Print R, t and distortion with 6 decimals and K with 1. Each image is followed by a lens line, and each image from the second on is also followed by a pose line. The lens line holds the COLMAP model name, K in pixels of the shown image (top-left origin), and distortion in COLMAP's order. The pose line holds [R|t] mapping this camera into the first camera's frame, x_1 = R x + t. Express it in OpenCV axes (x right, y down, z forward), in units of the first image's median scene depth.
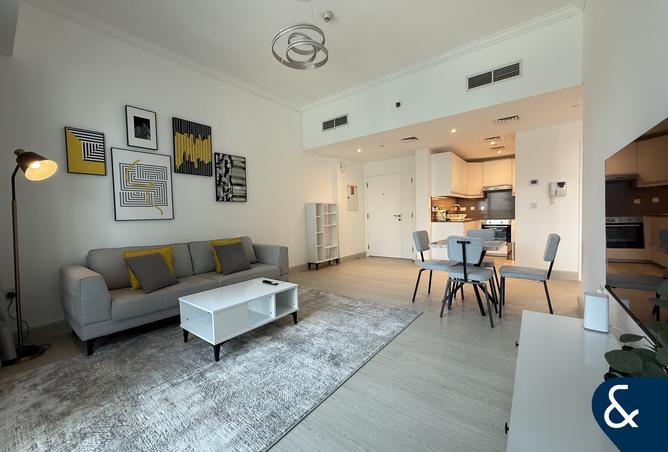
lens RADIAL K [[266.7, 0, 334.4], [0, 266.7, 225.3], [0, 0, 1]] dist [-0.008443, -0.000235]
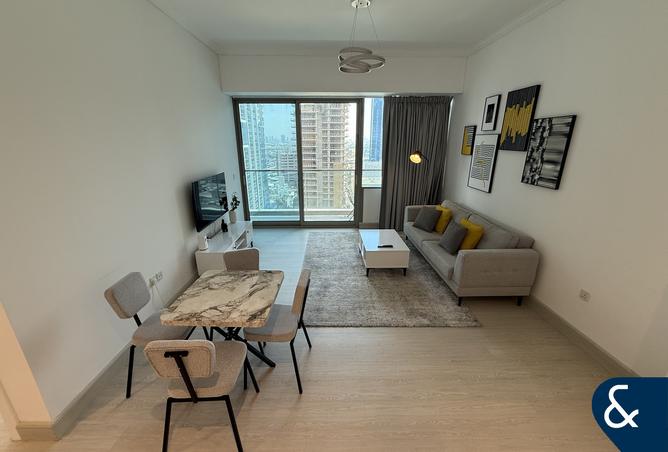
lens RADIAL K [[266.7, 0, 334.4], [0, 266.7, 222.6], [0, 0, 1]] dist [-0.008443, -0.000235]
pose [[-0.785155, 0.207796, -0.583398, 0.500097], [-0.007400, 0.938813, 0.344347, -0.245029], [0.619255, 0.274683, -0.735576, 1.250169]]
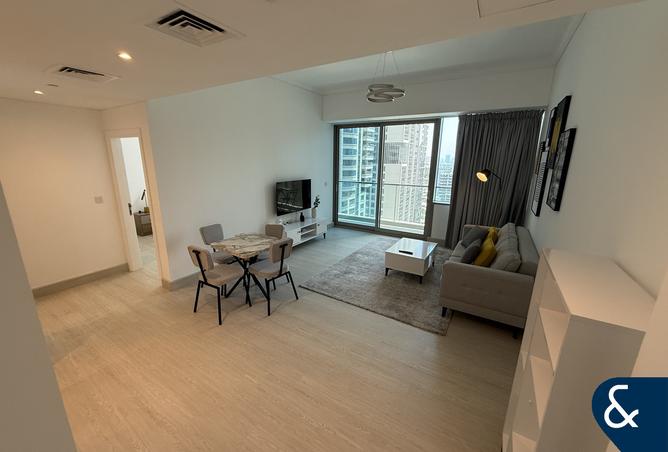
lens RADIAL K [[266.7, 0, 333.2], [0, 266.7, 224.5], [0, 0, 1]] dist [-0.008443, -0.000235]
pose [[-0.995490, 0.036125, -0.087724, 0.195782], [0.009714, 0.958620, 0.284525, -0.240594], [0.094373, 0.282389, -0.954647, 1.612426]]
